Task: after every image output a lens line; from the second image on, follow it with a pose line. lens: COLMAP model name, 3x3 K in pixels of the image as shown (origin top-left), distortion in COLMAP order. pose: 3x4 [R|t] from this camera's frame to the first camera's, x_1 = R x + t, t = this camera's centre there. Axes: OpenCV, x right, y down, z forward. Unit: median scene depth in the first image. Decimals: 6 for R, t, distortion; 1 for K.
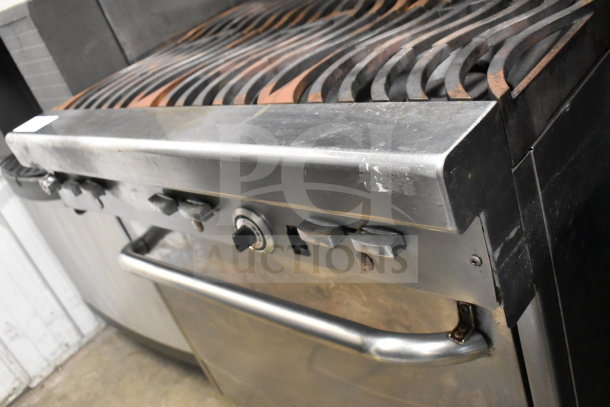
lens RADIAL K [[608.4, 0, 305.0], [0, 608.4, 203.5], [0, 0, 1]] dist [-0.082322, -0.000029]
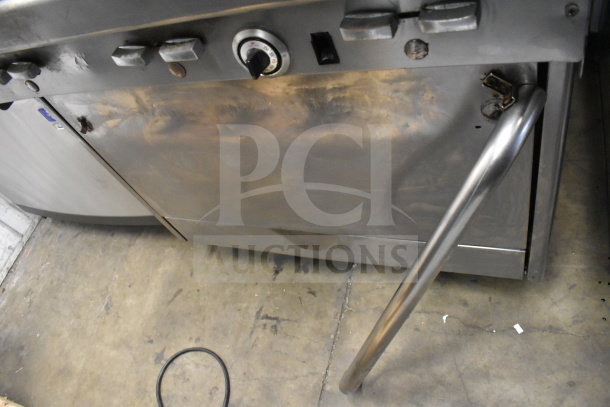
lens RADIAL K [[469.9, 0, 305.0], [0, 469.9, 203.5], [0, 0, 1]] dist [-0.097259, 0.011299]
pose [[0.922375, -0.287839, 0.257629, -0.217698], [0.203241, 0.928756, 0.310008, 0.041115], [-0.328507, -0.233583, 0.915162, 0.227561]]
